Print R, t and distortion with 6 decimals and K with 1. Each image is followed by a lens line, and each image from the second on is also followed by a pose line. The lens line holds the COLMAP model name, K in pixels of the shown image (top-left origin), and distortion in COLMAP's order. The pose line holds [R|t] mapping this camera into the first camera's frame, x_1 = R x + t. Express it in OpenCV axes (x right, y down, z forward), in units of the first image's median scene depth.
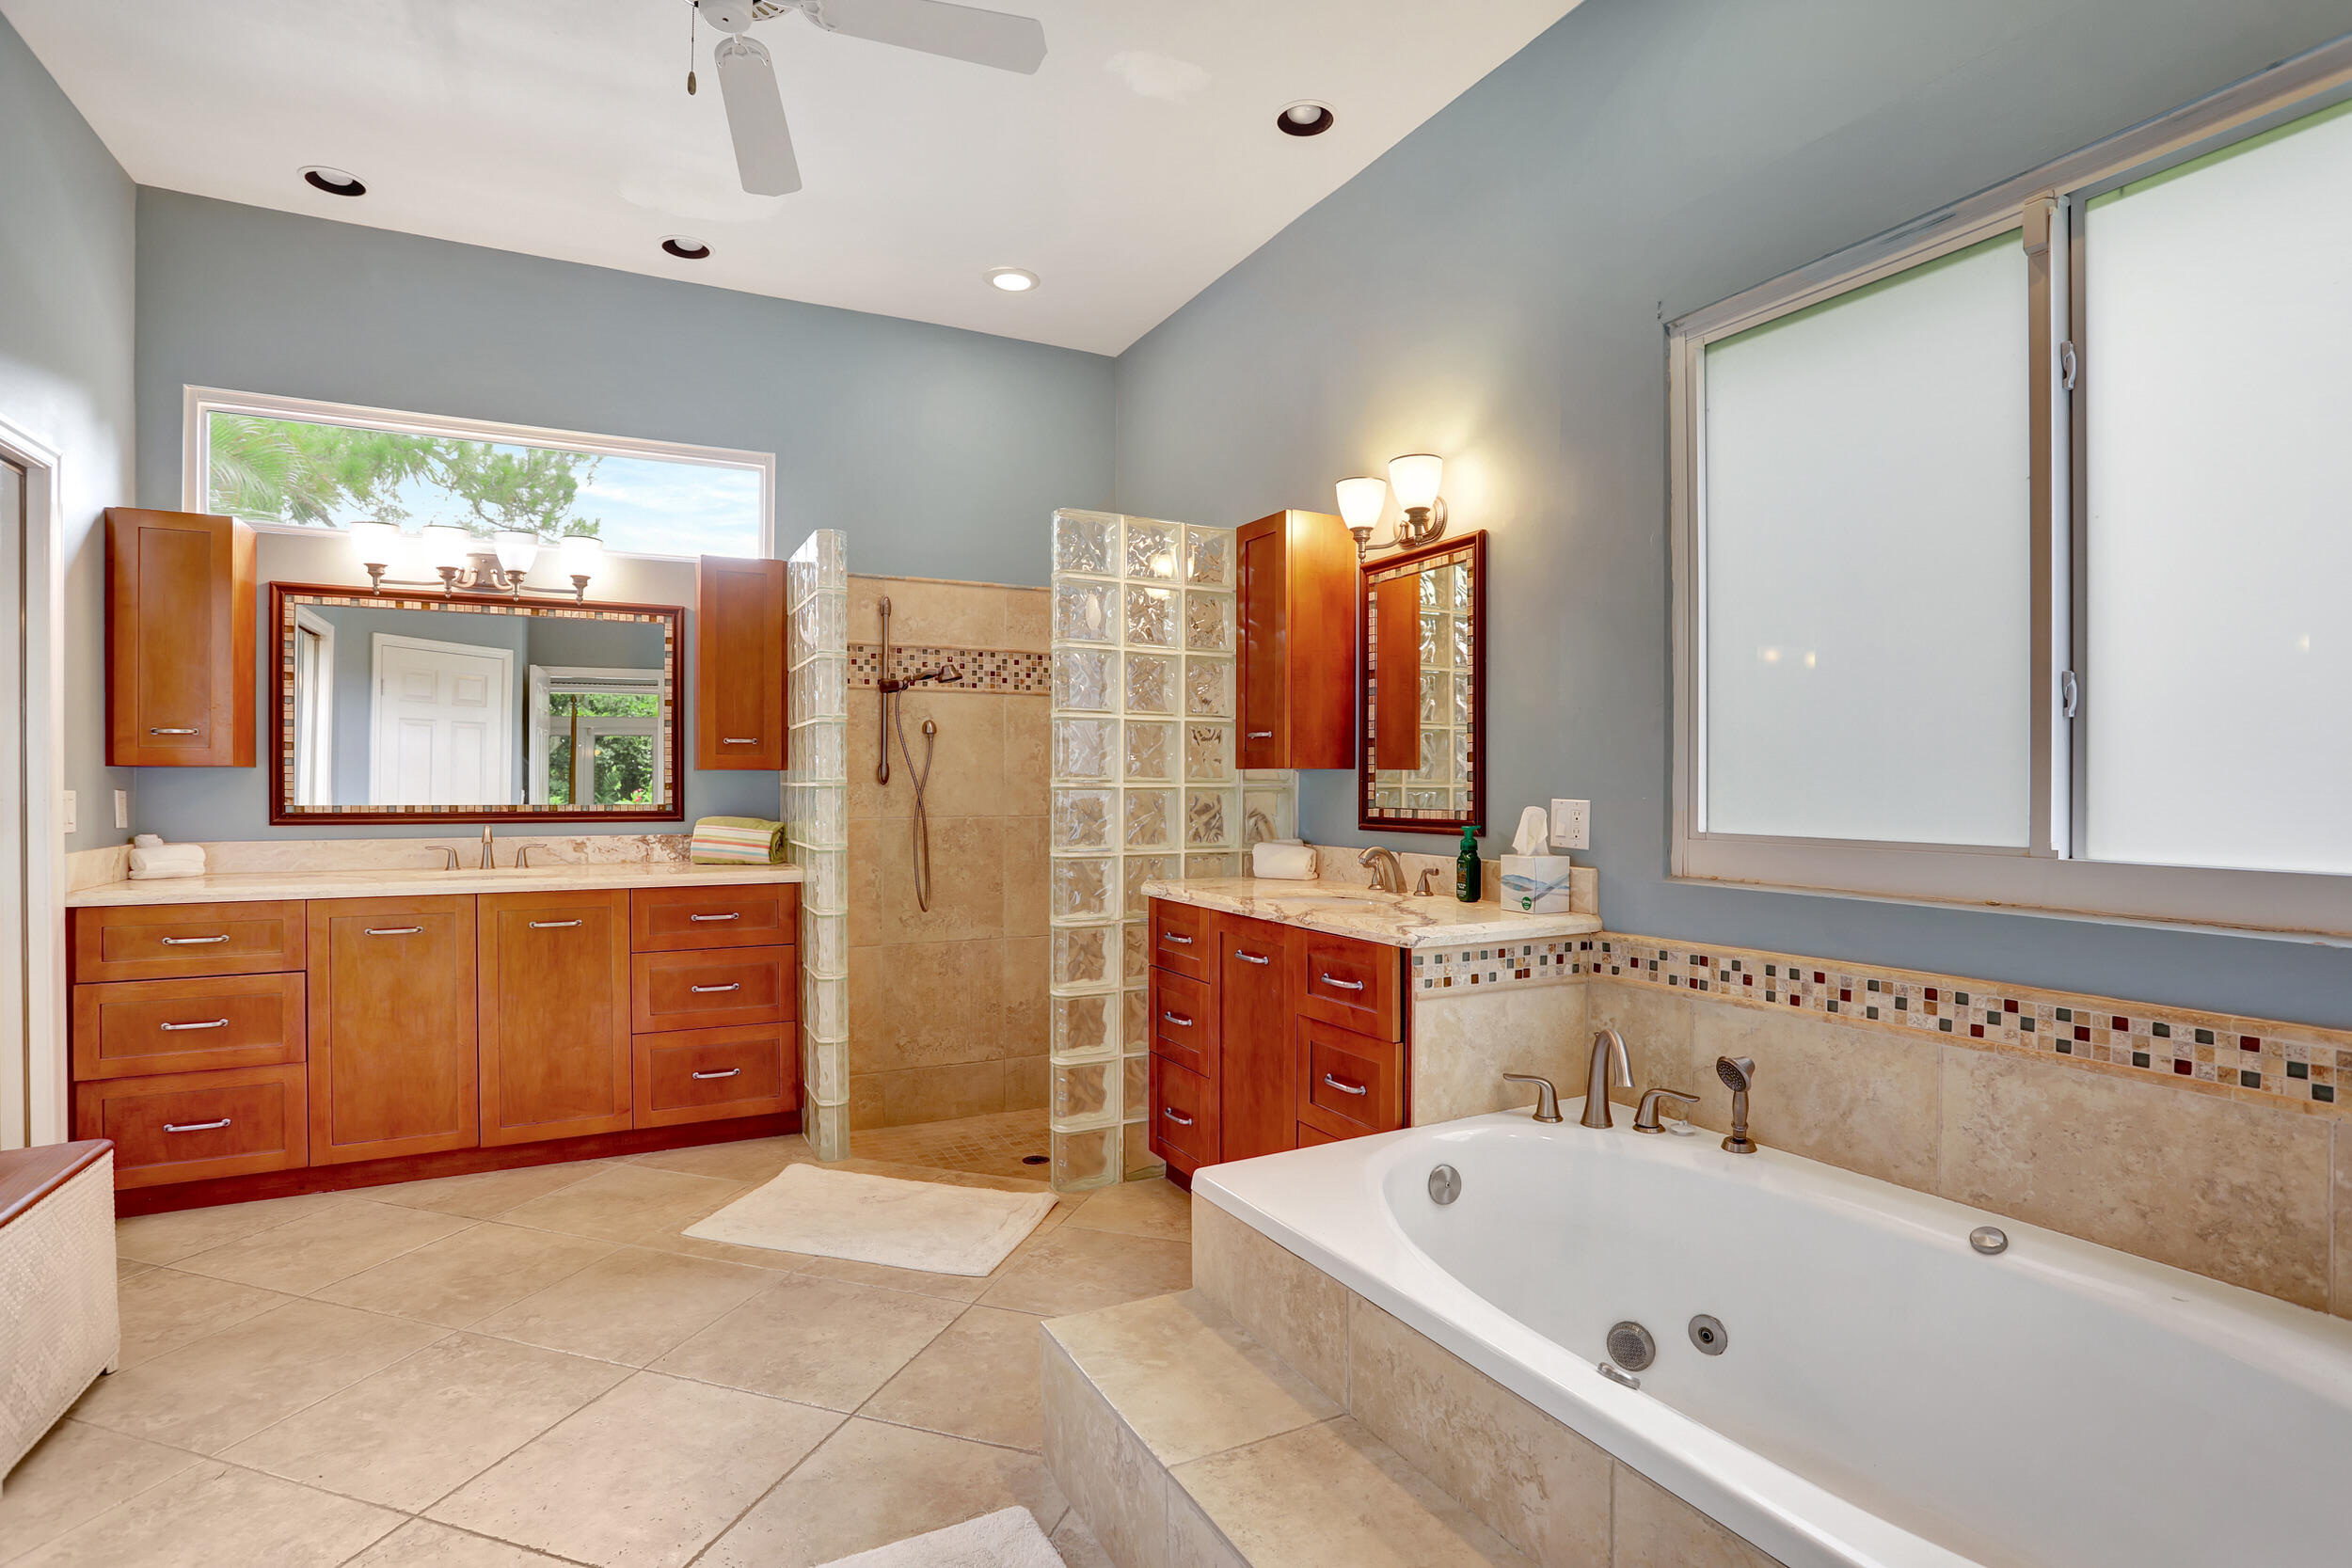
lens RADIAL K [[1156.4, 0, 1171.0], [0, 1156.4, 771.9], [0, 0, 1]] dist [-0.031319, 0.000885]
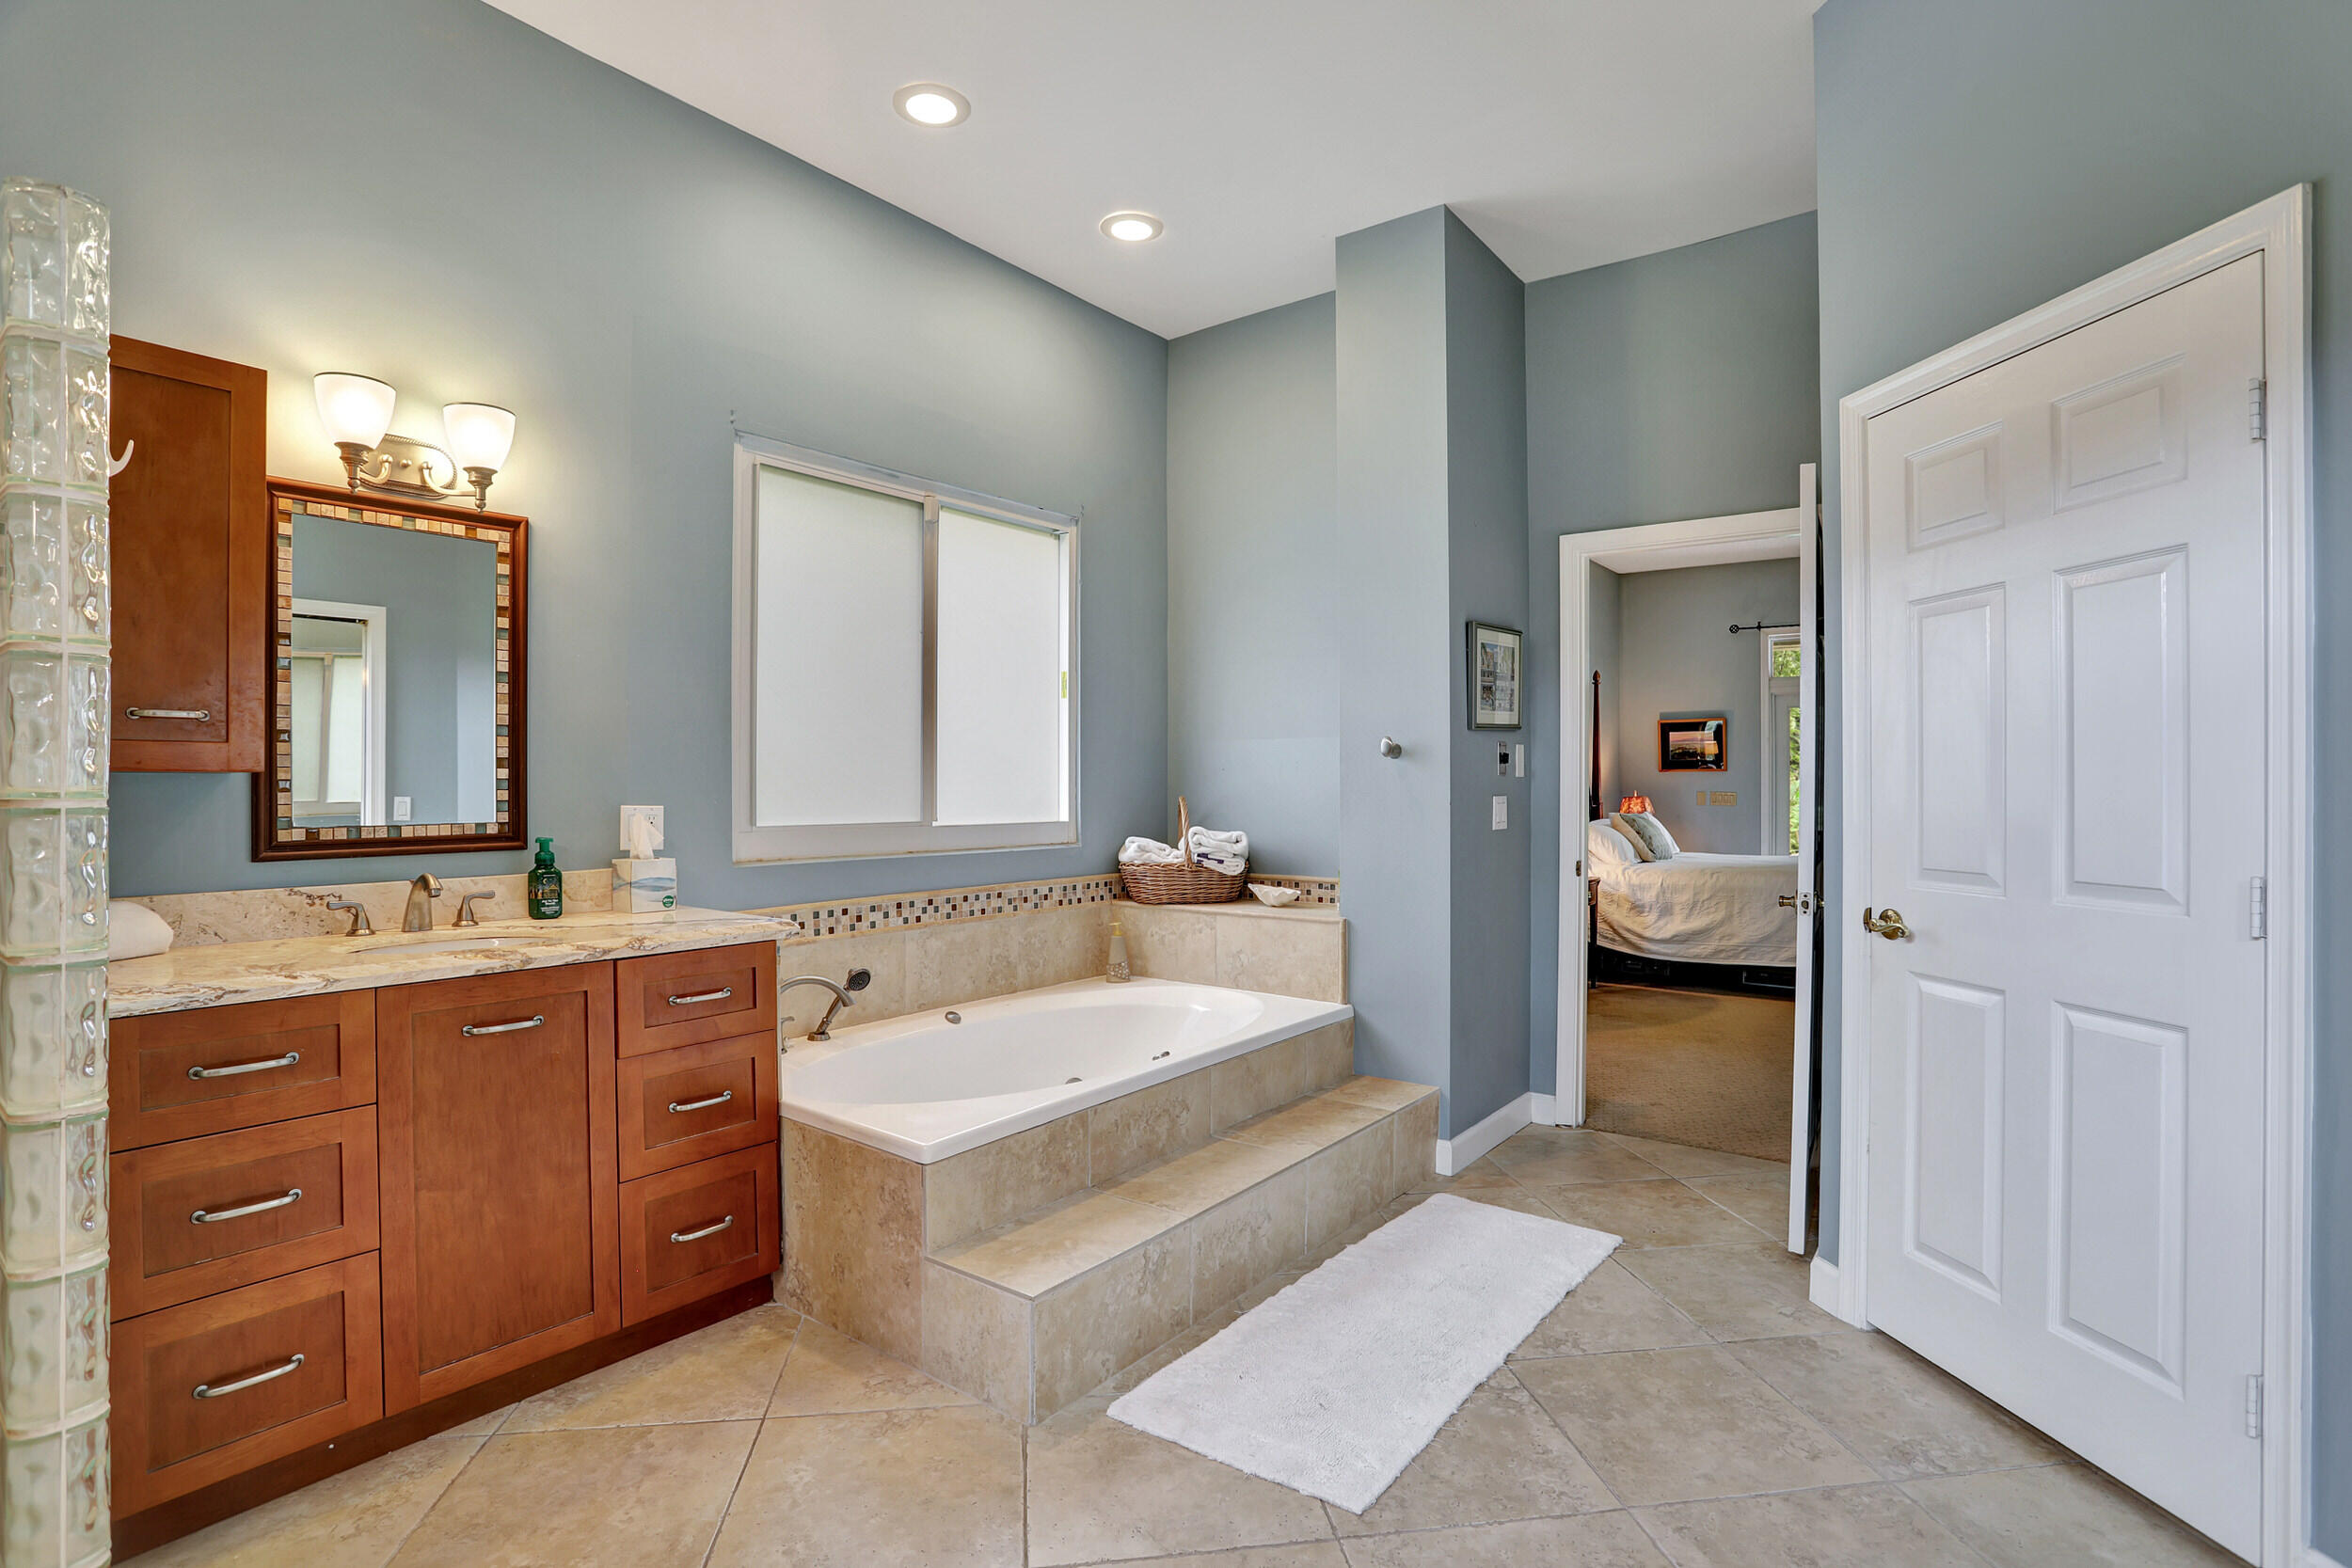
lens RADIAL K [[1156.4, 0, 1171.0], [0, 1156.4, 771.9], [0, 0, 1]] dist [-0.031319, 0.000885]
pose [[-0.429100, 0.011096, 0.903189, -1.160559], [-0.004776, 0.999883, -0.014552, 0.006621], [-0.903245, -0.010558, -0.428996, 1.374273]]
